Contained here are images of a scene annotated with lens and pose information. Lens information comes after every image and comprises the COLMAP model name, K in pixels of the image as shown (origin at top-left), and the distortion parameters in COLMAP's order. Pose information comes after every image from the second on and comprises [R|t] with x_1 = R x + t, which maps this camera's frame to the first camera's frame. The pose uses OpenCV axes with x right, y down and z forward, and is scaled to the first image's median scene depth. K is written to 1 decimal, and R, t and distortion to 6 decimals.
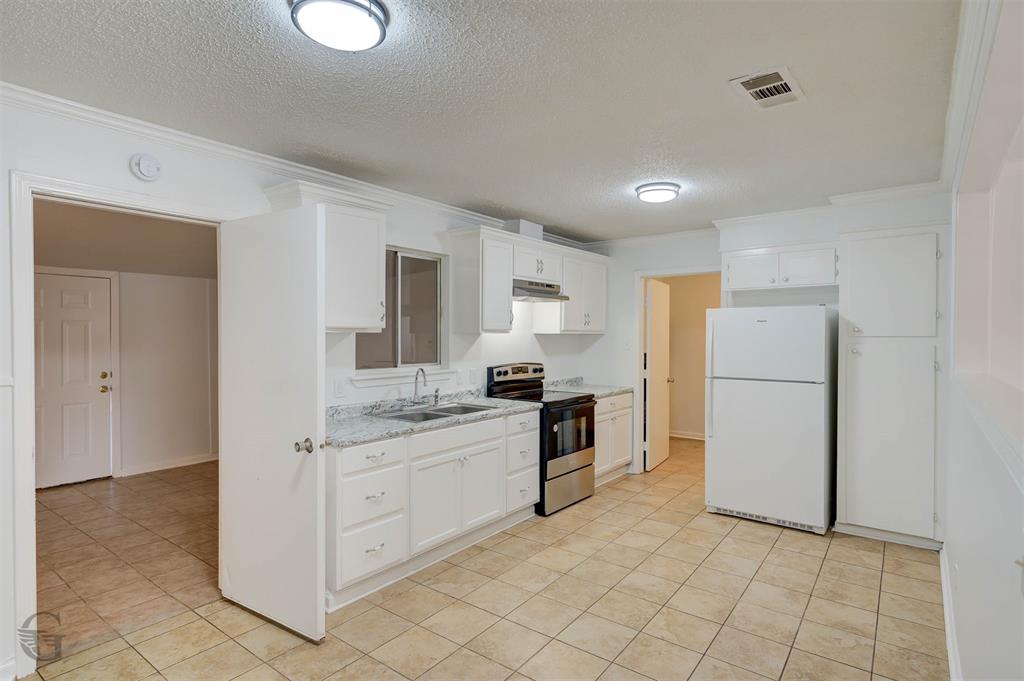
lens RADIAL K [[528.4, 0, 512.0], [0, 528.4, 340.5], [0, 0, 1]] dist [0.027388, -0.000298]
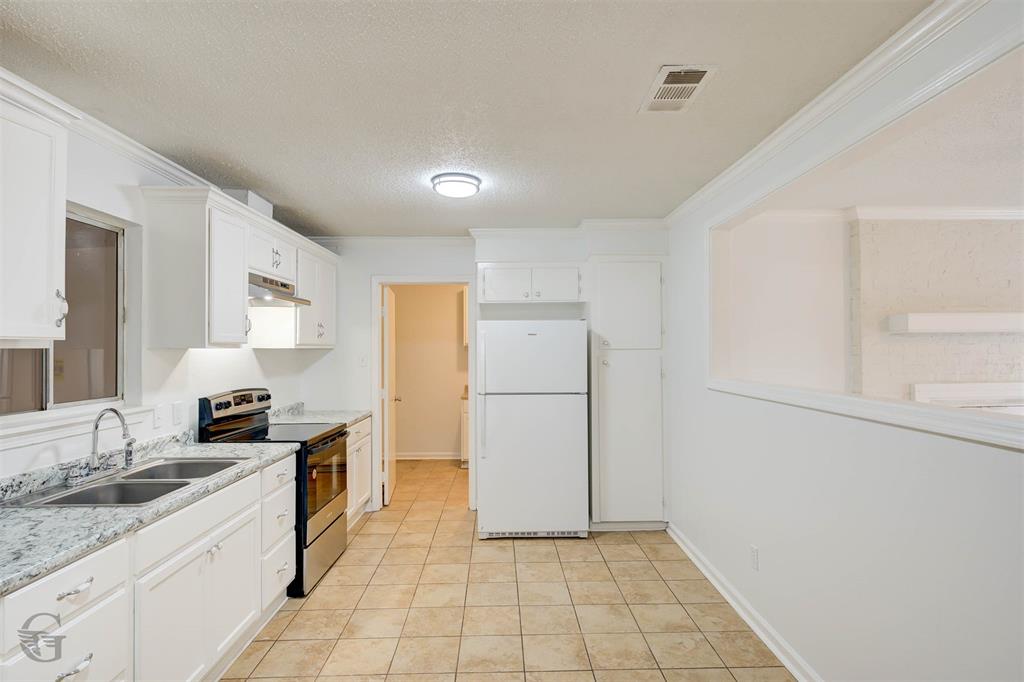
lens RADIAL K [[539.4, 0, 512.0], [0, 539.4, 341.0], [0, 0, 1]] dist [0.021676, -0.000490]
pose [[0.787557, 0.002032, 0.616239, -0.175629], [0.013454, 0.999700, -0.020490, -0.003770], [-0.616095, 0.024428, 0.787293, 0.220408]]
